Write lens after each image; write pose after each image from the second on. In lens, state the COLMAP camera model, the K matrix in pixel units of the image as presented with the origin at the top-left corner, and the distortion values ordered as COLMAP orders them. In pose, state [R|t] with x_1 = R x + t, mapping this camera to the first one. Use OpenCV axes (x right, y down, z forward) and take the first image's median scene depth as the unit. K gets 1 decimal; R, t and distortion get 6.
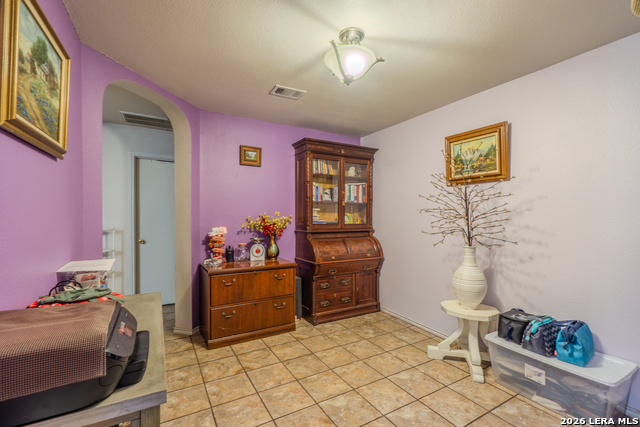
lens RADIAL K [[281.3, 0, 315.2], [0, 281.3, 219.0], [0, 0, 1]] dist [0.000378, 0.000148]
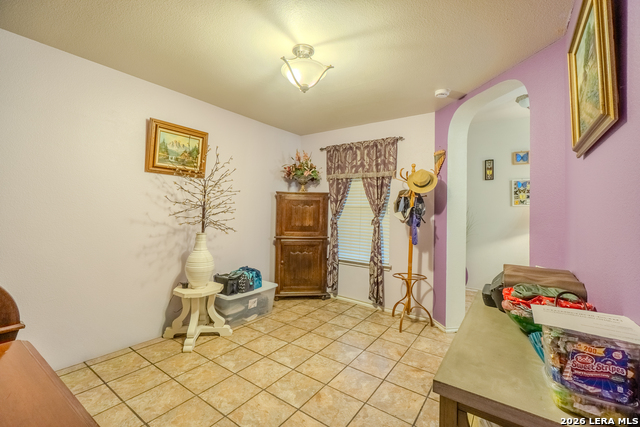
lens RADIAL K [[281.3, 0, 319.2], [0, 281.3, 201.7], [0, 0, 1]] dist [0.000378, 0.000148]
pose [[-0.417839, 0.012726, 0.908432, -0.694323], [-0.010960, 0.999759, -0.019046, -0.012270], [-0.908455, -0.017914, -0.417599, 1.056465]]
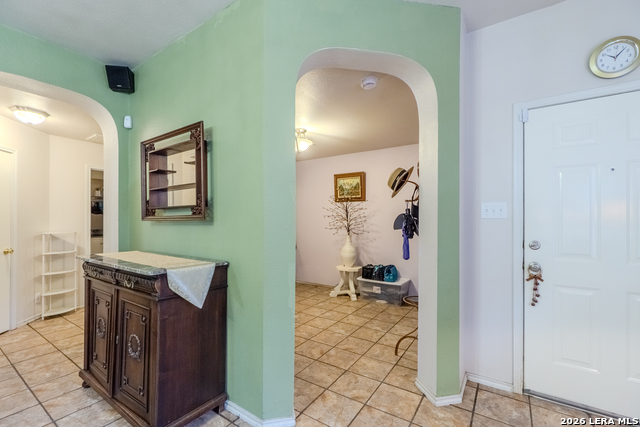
lens RADIAL K [[281.3, 0, 316.4], [0, 281.3, 215.4], [0, 0, 1]] dist [0.000378, 0.000148]
pose [[0.902970, -0.002538, 0.429696, -0.477240], [0.013085, 0.999681, -0.021593, 0.003393], [-0.429504, 0.025121, 0.902715, -0.645324]]
